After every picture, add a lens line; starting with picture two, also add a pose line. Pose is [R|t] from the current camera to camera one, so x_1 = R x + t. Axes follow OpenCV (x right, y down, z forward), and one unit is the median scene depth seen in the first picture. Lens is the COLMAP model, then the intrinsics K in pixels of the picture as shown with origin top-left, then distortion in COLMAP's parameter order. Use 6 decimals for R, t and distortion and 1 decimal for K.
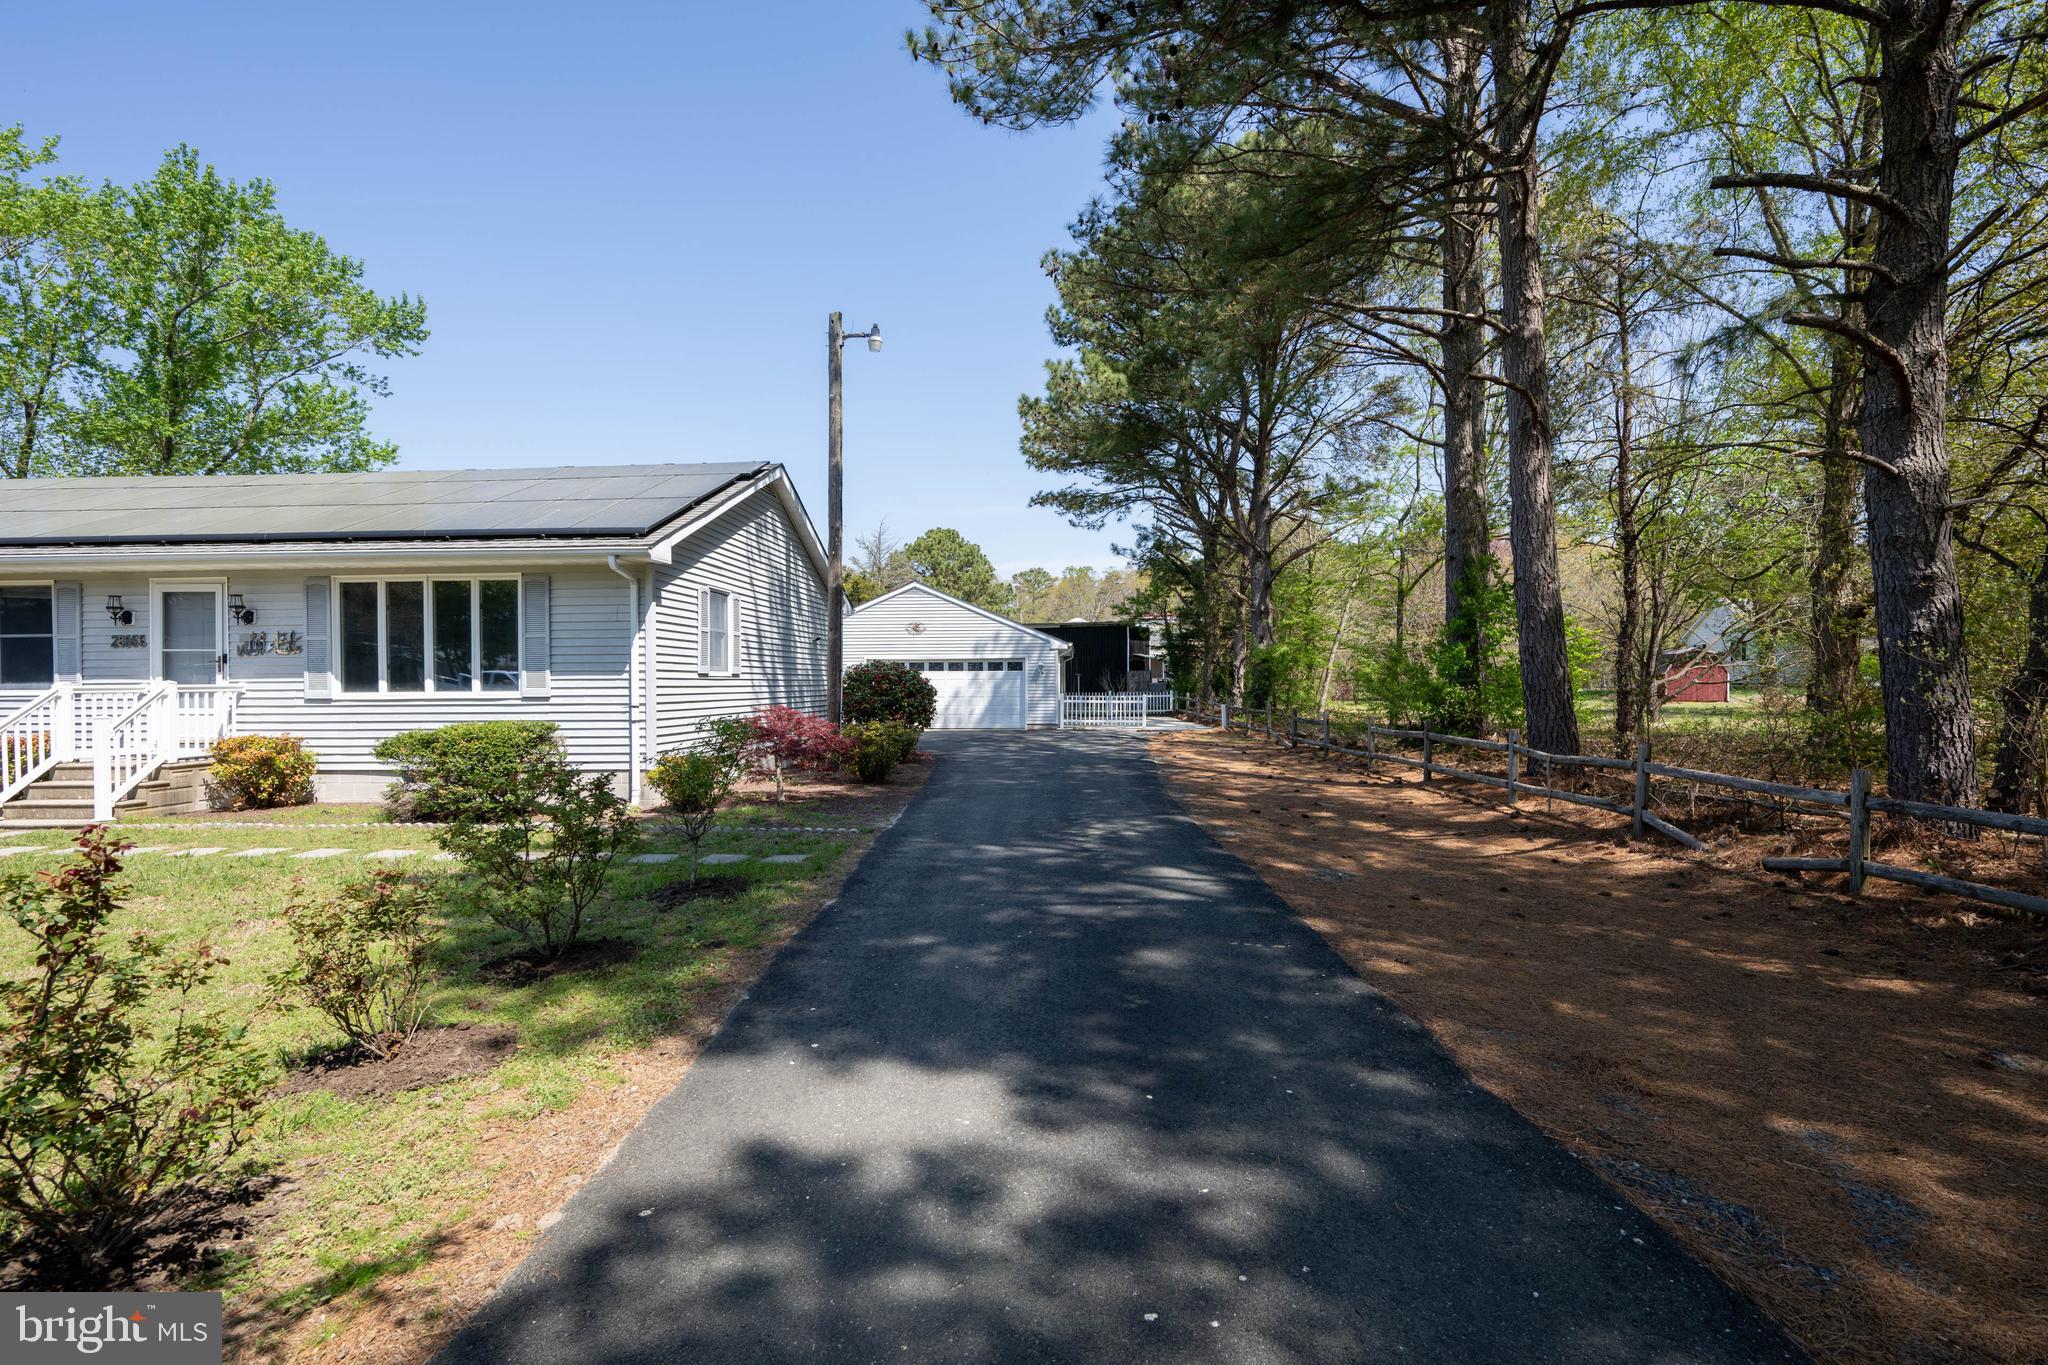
lens RADIAL K [[931.8, 0, 1011.5], [0, 931.8, 686.9], [0, 0, 1]] dist [0.002027, -0.000969]
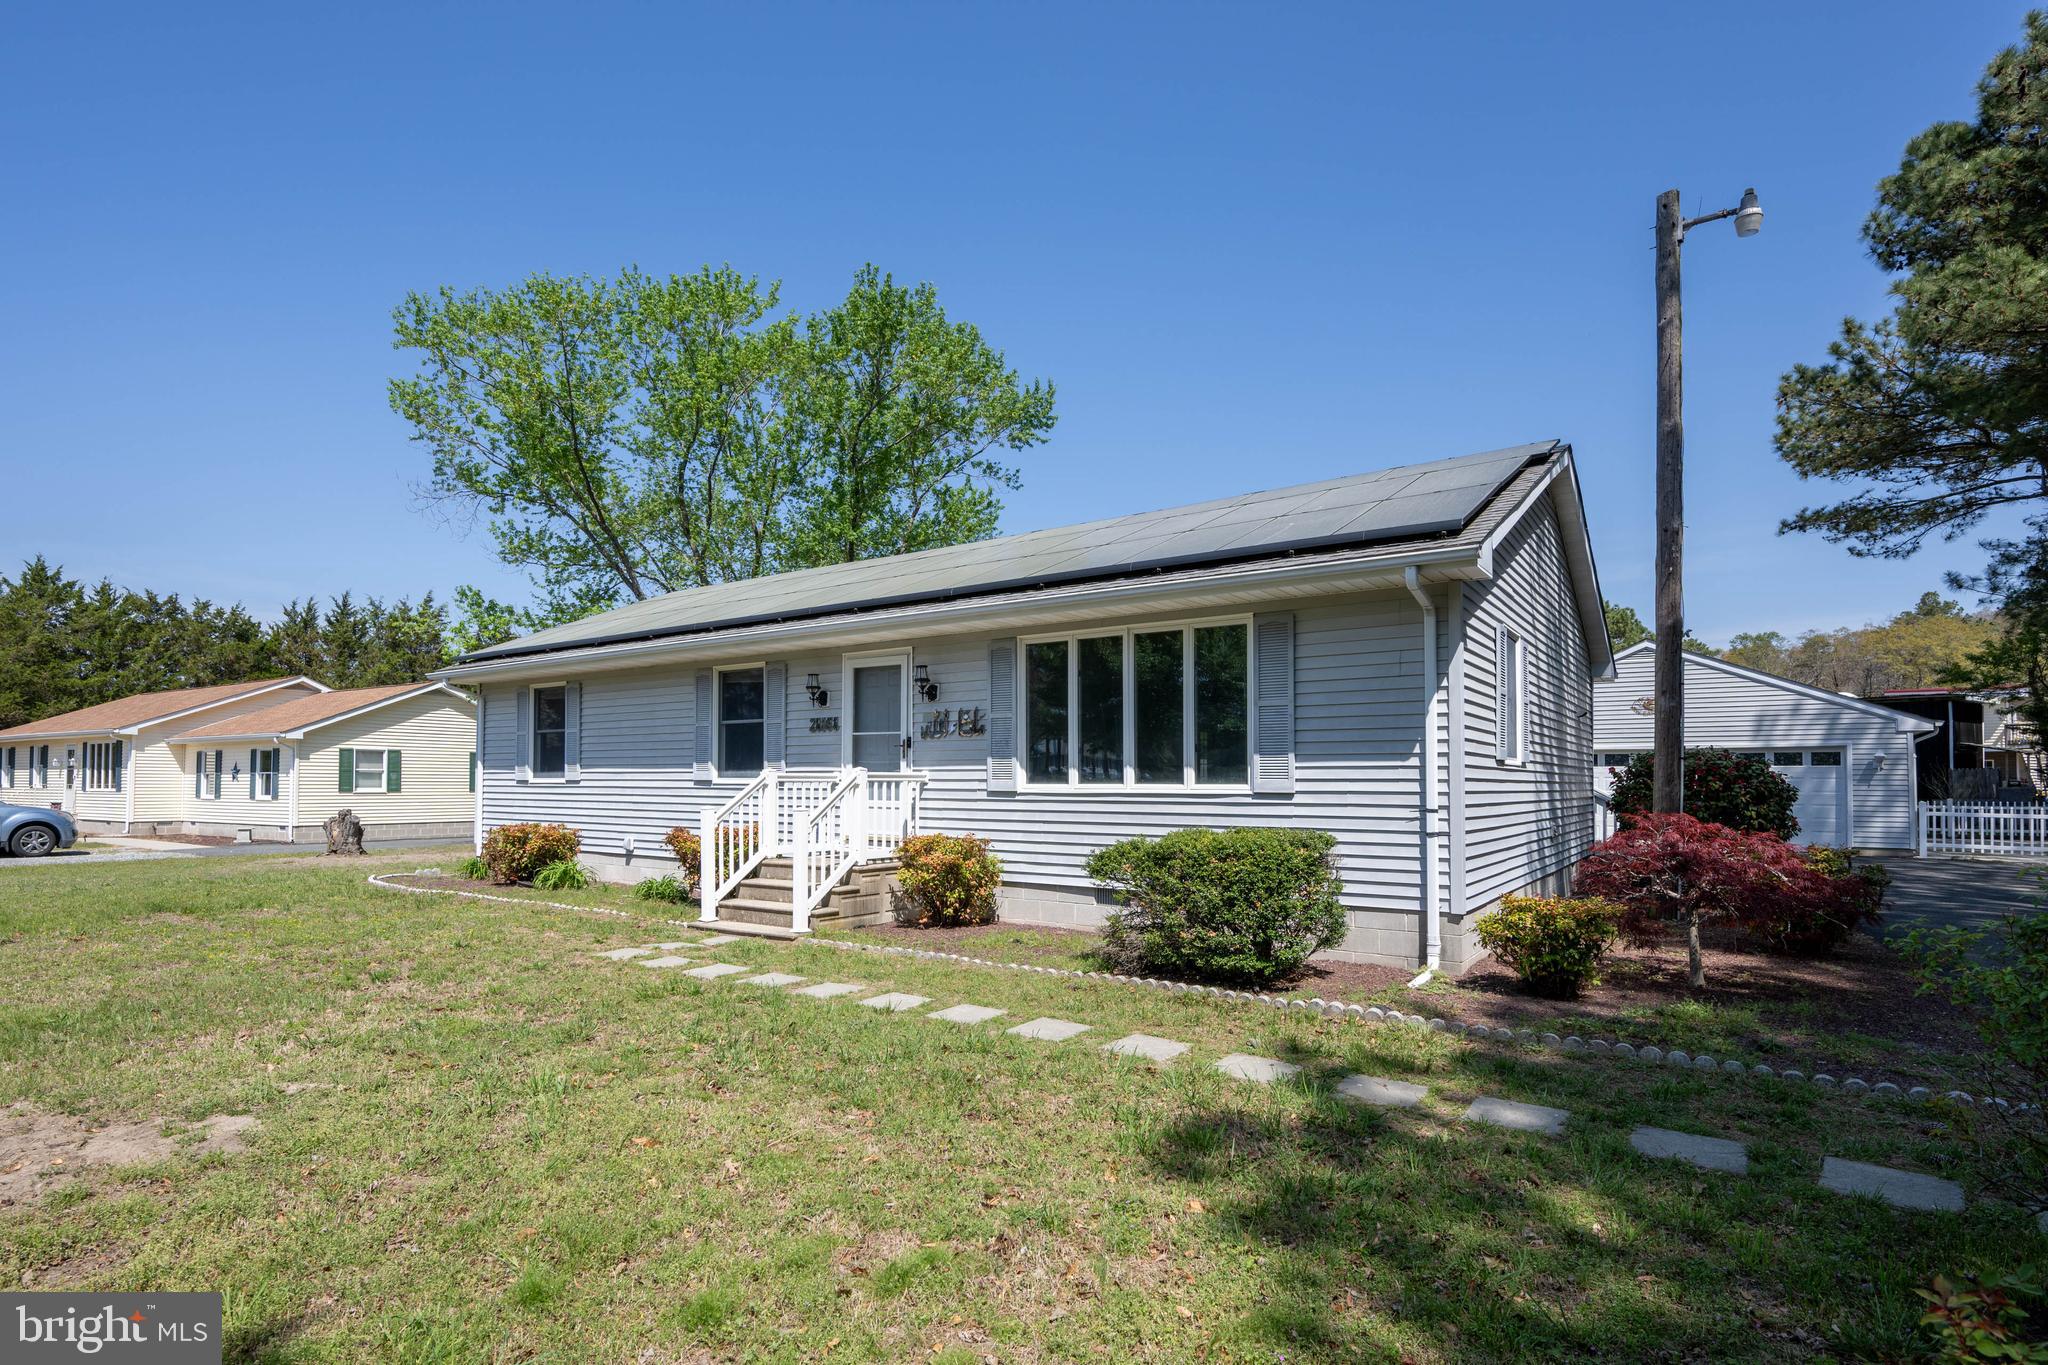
lens RADIAL K [[959.4, 0, 1054.8], [0, 959.4, 768.9], [0, 0, 1]] dist [0.003982, 0.000109]
pose [[0.870238, 0.001955, -0.492627, -0.295691], [-0.011654, 0.999794, -0.016620, 0.006584], [0.492493, 0.020205, 0.870082, 0.303624]]
